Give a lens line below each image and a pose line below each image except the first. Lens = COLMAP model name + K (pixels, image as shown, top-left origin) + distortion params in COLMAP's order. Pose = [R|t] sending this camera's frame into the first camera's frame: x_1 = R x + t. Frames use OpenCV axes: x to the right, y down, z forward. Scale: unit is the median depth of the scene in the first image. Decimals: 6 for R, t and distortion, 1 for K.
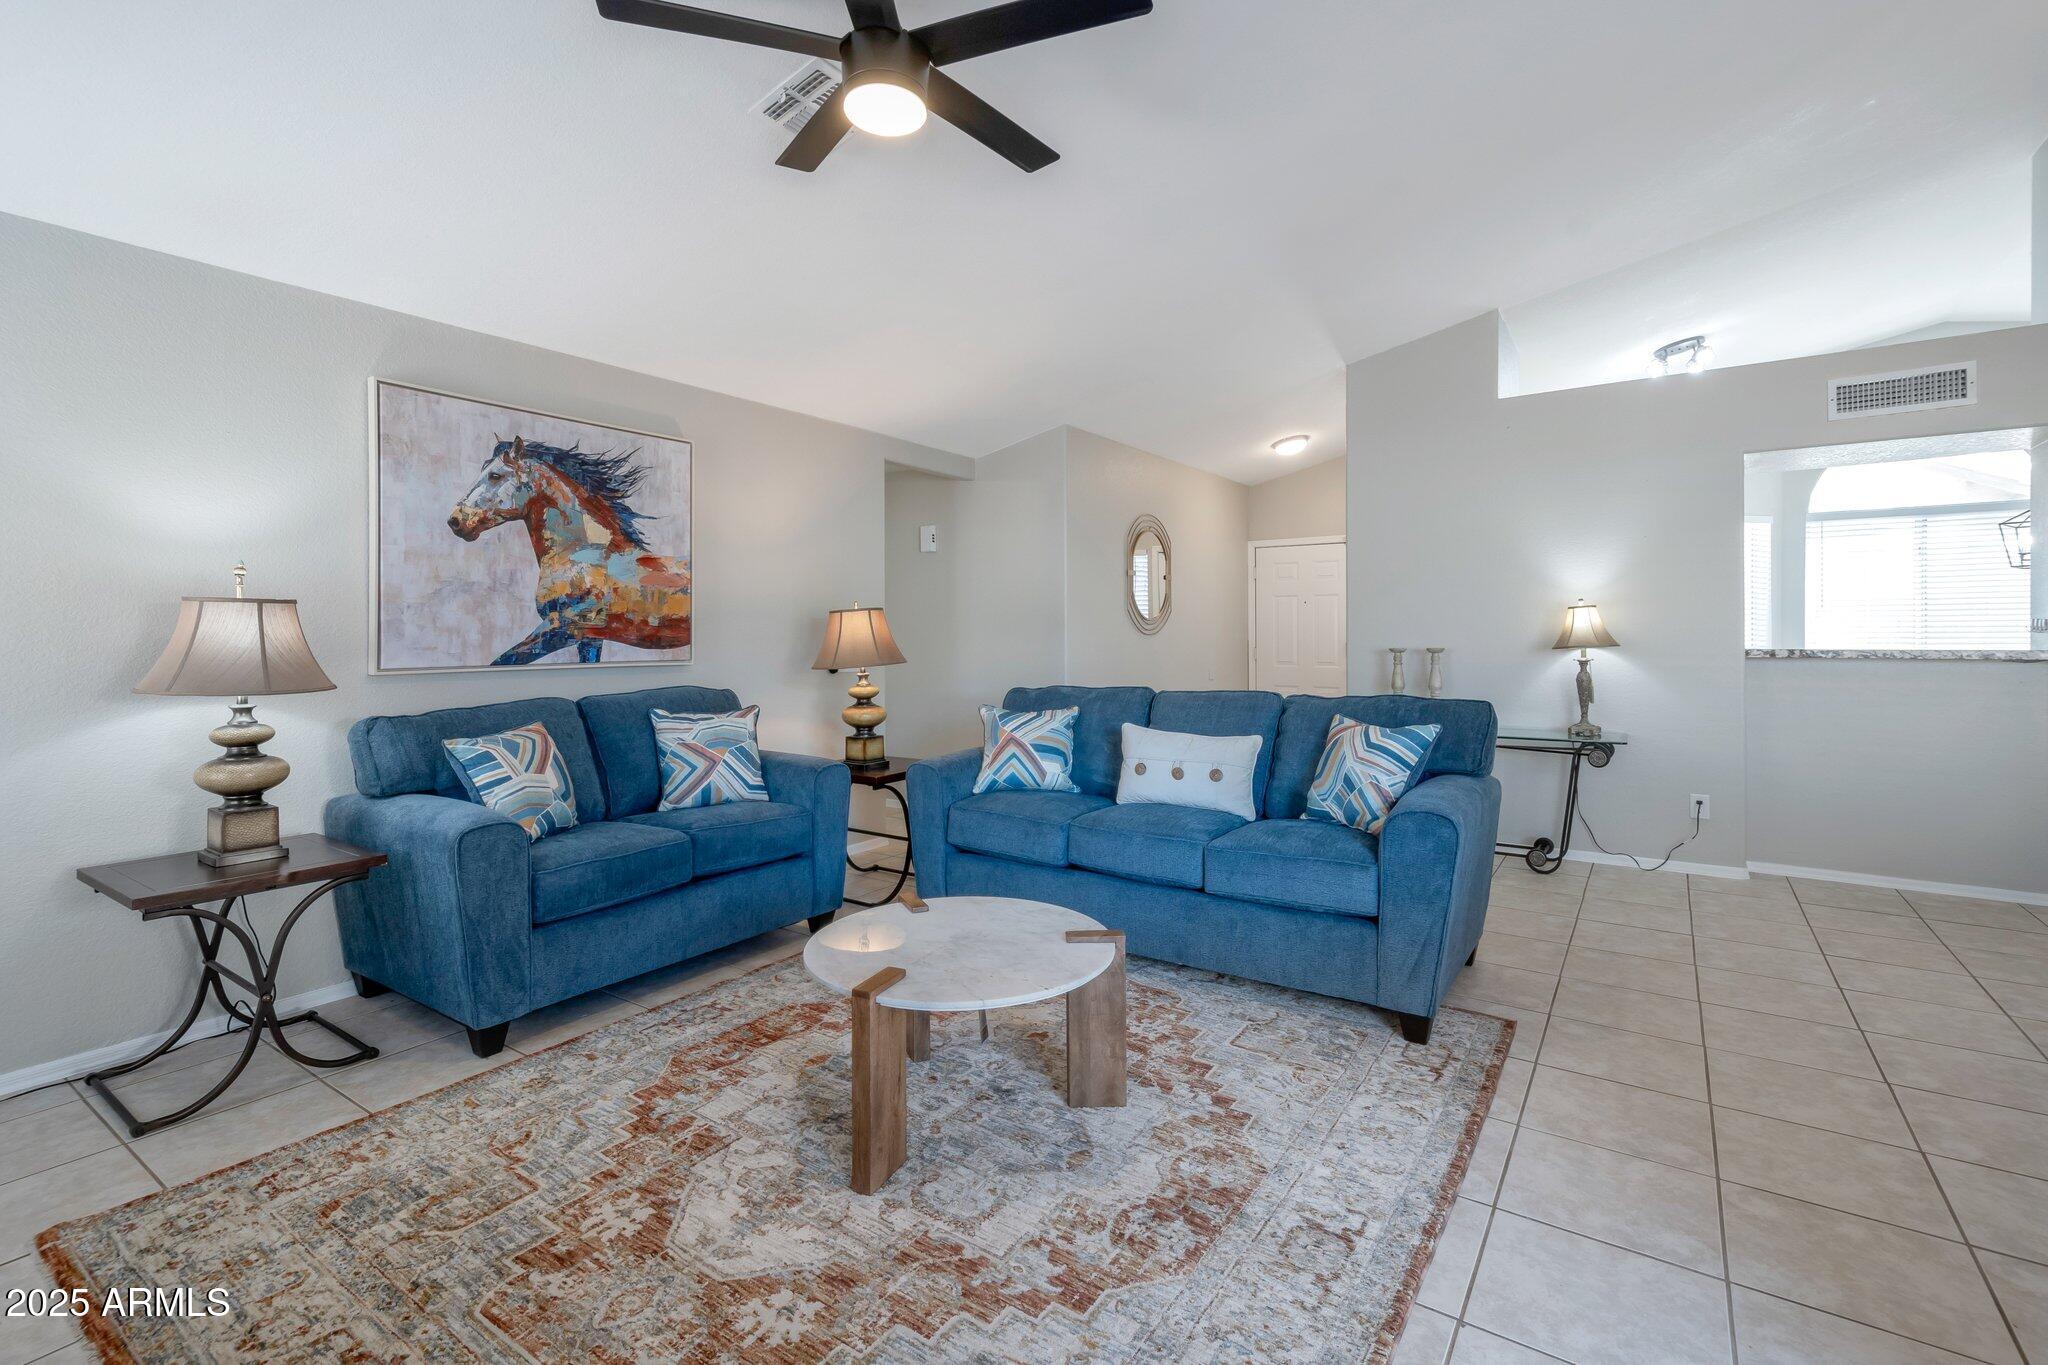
lens RADIAL K [[946.0, 0, 1025.3], [0, 946.0, 626.1], [0, 0, 1]] dist [0.003116, 0.000145]
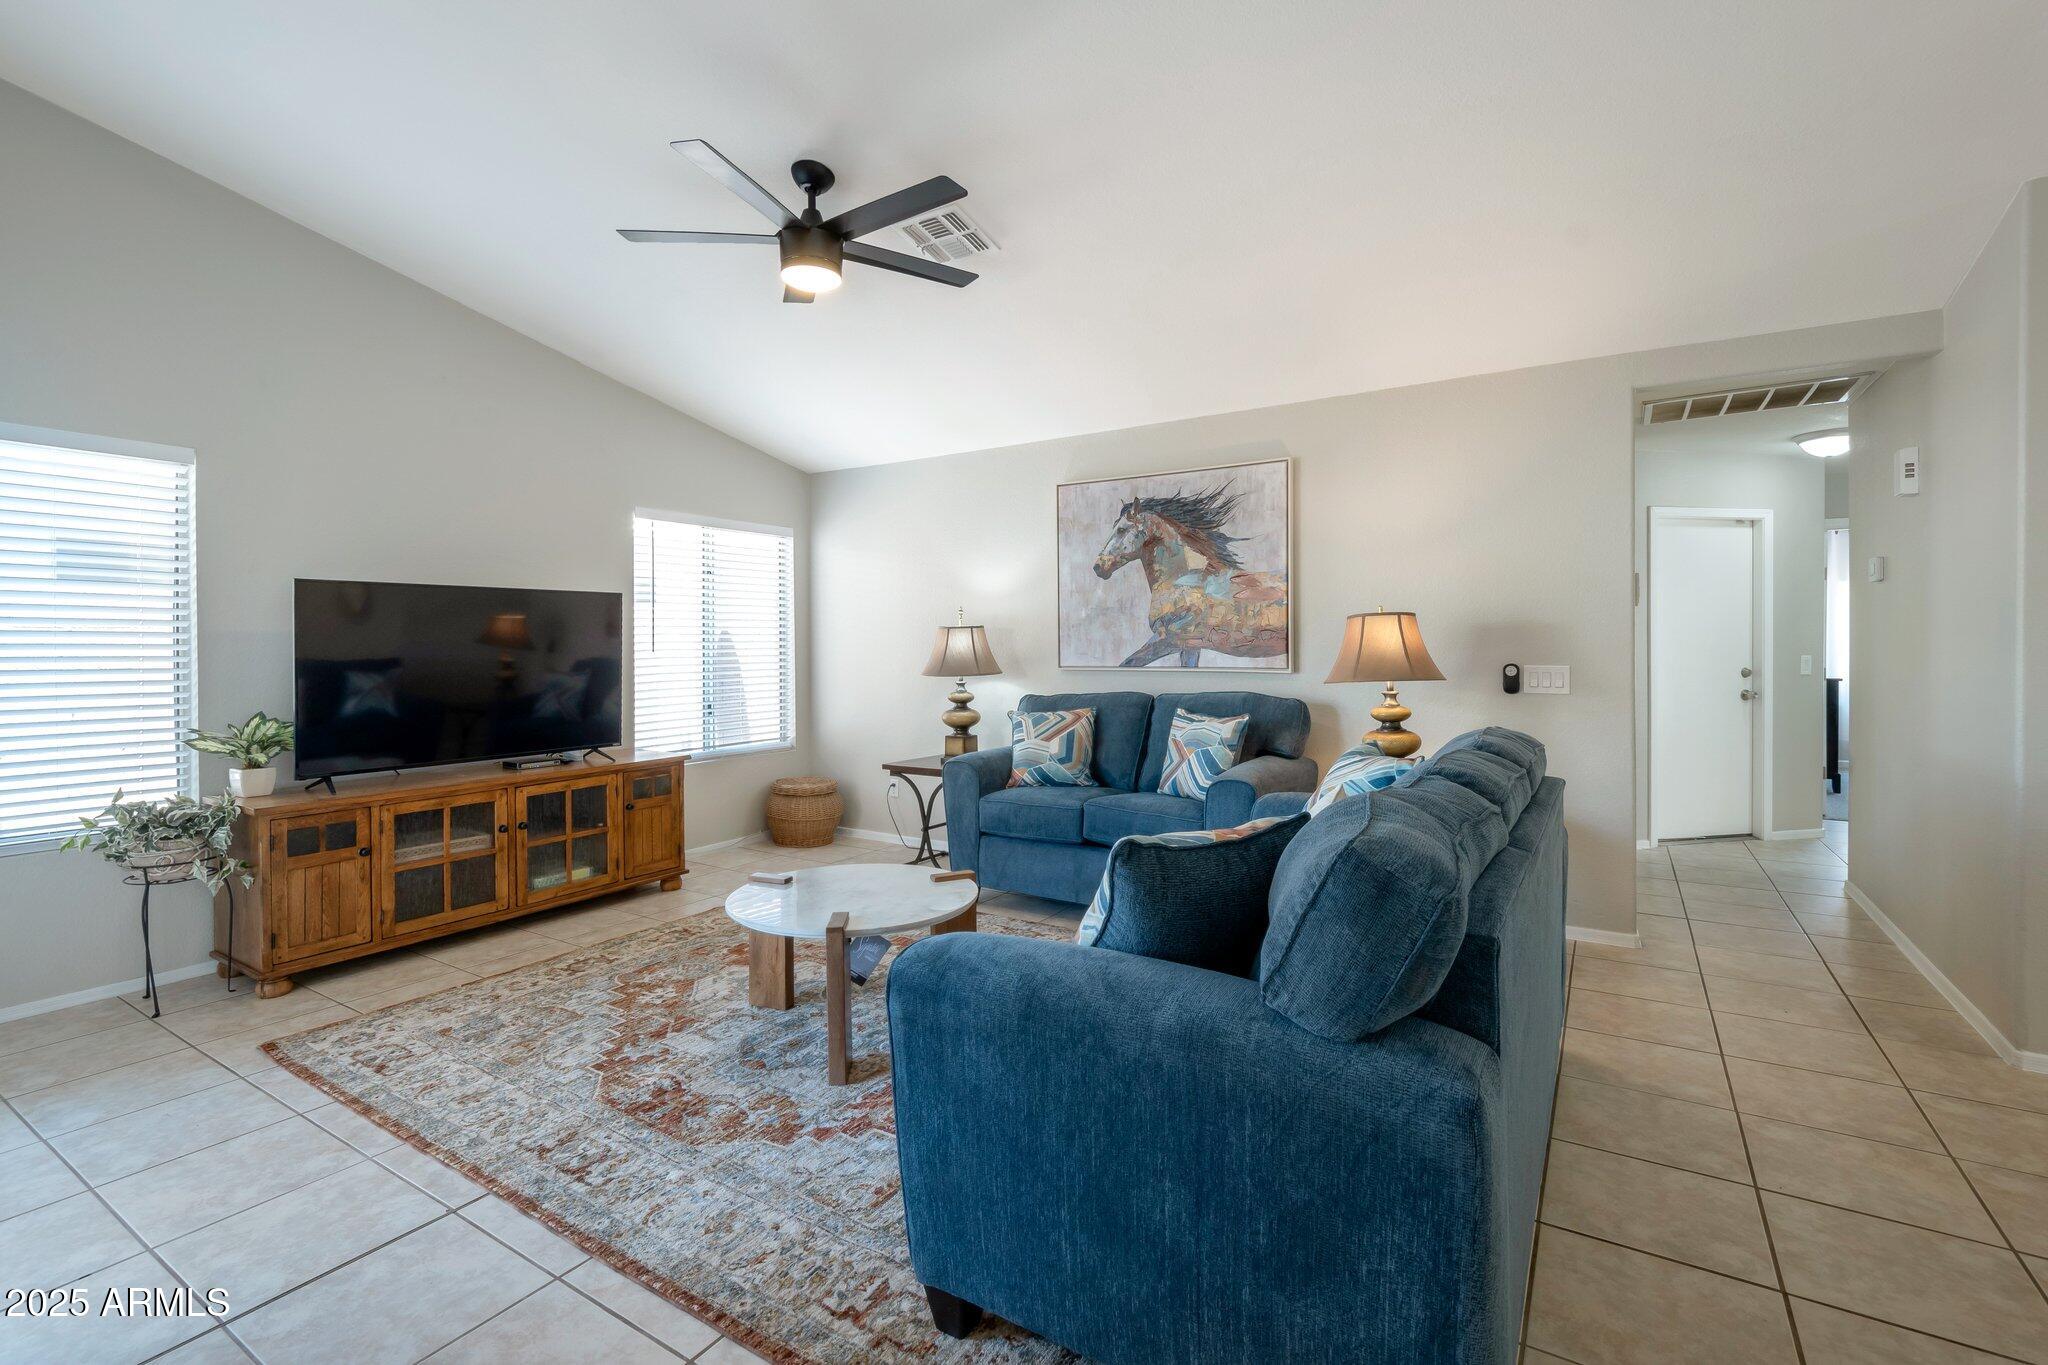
lens RADIAL K [[926.1, 0, 1027.1], [0, 926.1, 650.7], [0, 0, 1]] dist [0.001959, -0.000271]
pose [[0.026033, 0.016885, -0.999518, 0.793351], [0.016984, 0.999706, 0.017331, -0.007312], [0.999517, -0.017427, 0.025738, 0.816091]]
